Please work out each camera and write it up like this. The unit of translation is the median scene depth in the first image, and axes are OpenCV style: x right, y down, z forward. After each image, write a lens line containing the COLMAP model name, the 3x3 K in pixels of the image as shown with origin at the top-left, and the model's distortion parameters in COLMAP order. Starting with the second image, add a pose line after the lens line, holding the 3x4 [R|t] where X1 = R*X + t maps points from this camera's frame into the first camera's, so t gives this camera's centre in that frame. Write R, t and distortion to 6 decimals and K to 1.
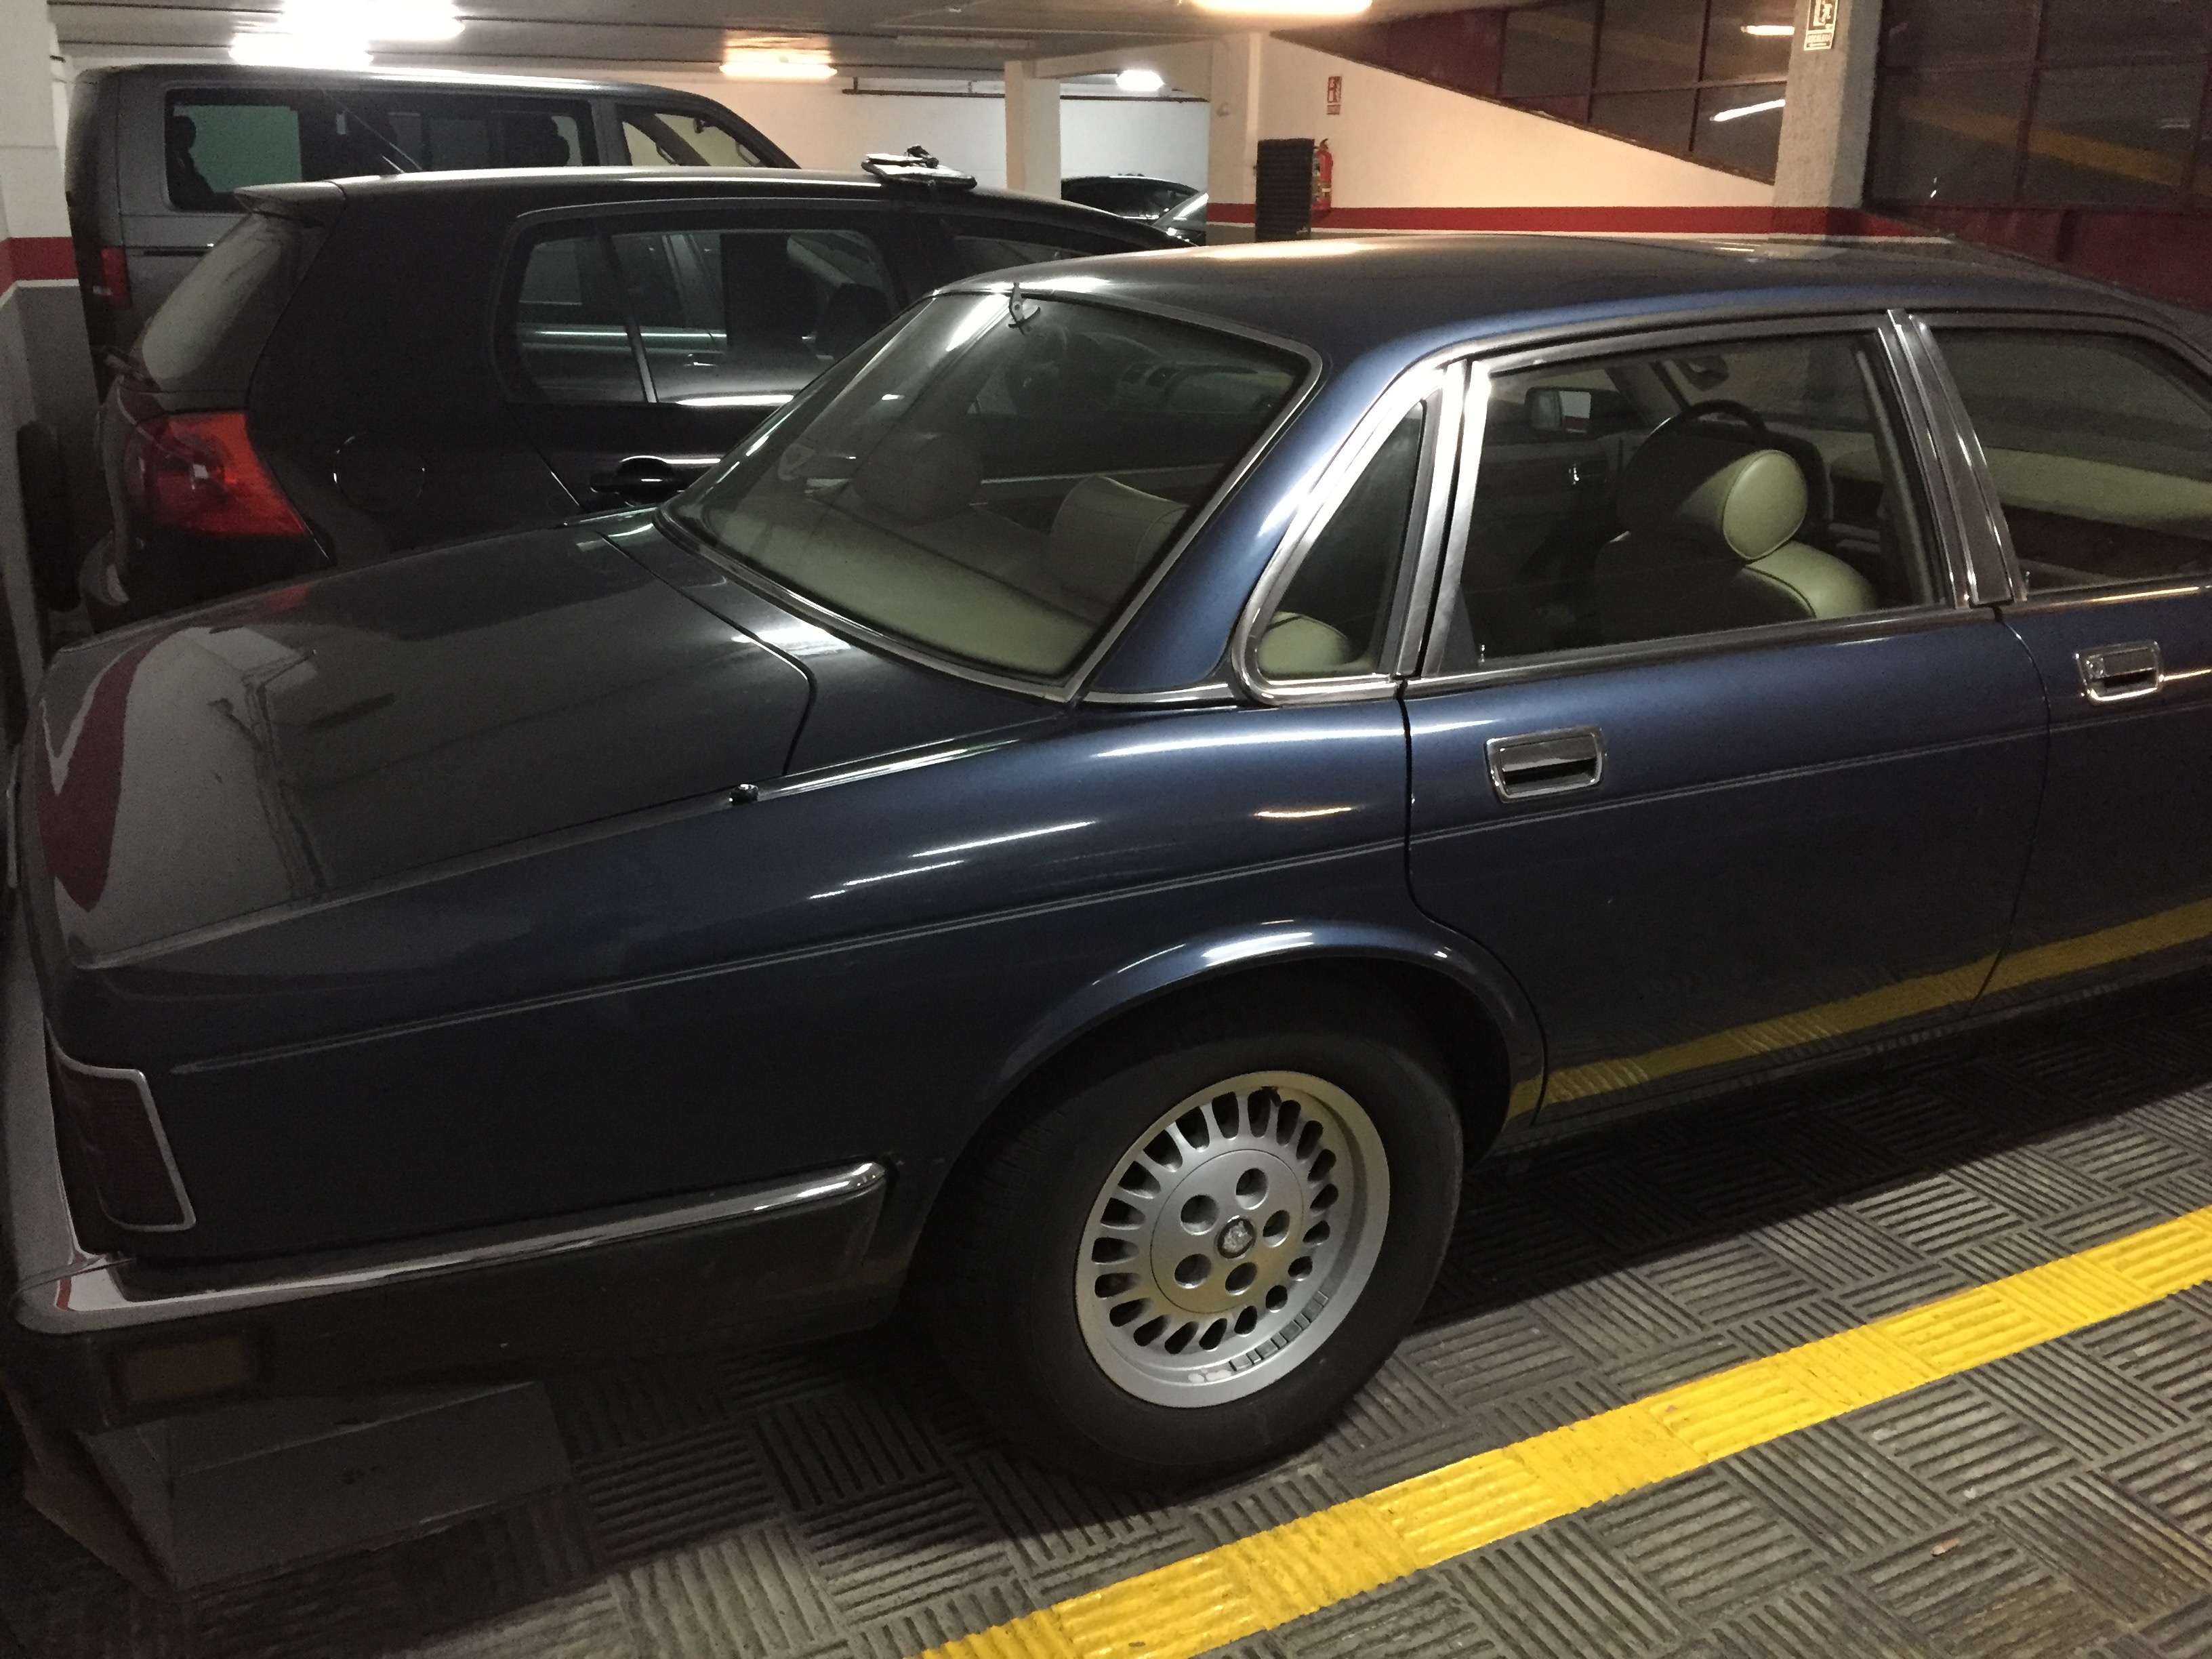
lens RADIAL K [[1891.7, 0, 1106.0], [0, 1891.7, 829.5], [0, 0, 1]] dist [0.091837, -0.124149]
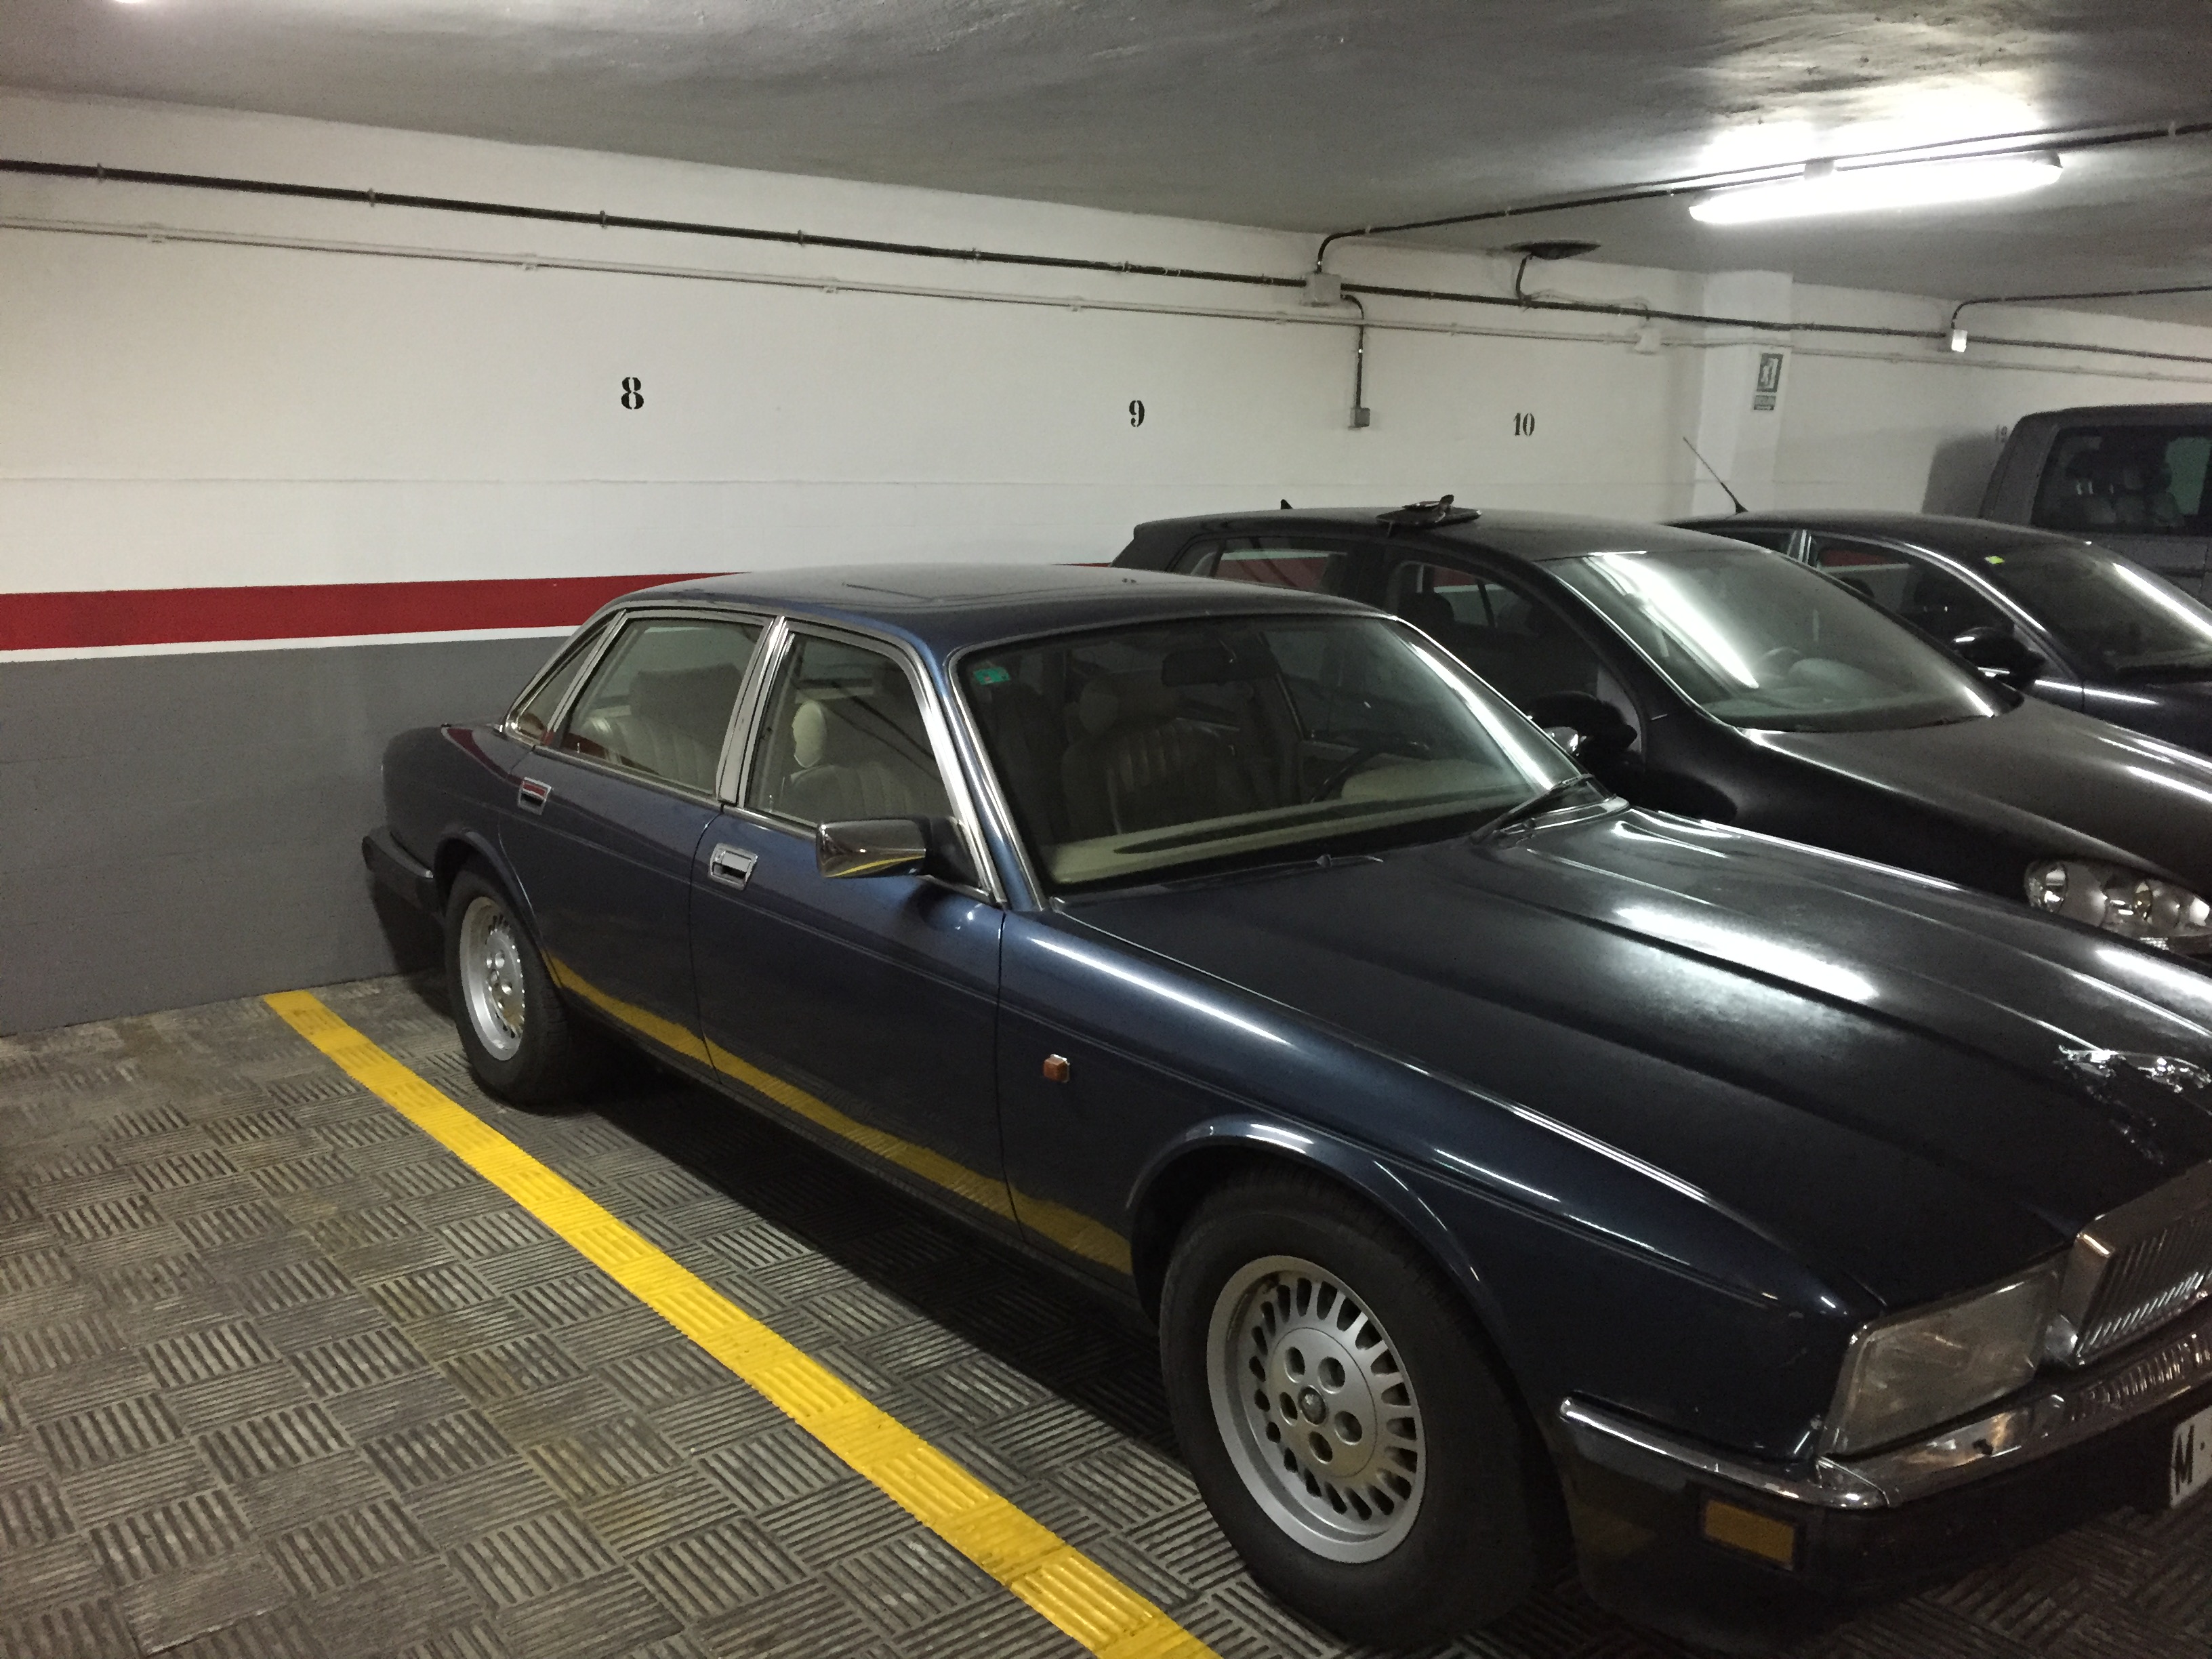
lens RADIAL K [[1891.7, 0, 1106.0], [0, 1891.7, 829.5], [0, 0, 1]] dist [0.091837, -0.124149]
pose [[0.205063, 0.182883, -0.961511, 1.965195], [-0.324678, 0.939471, 0.109446, -0.355764], [0.923327, 0.289738, 0.252029, 0.890642]]
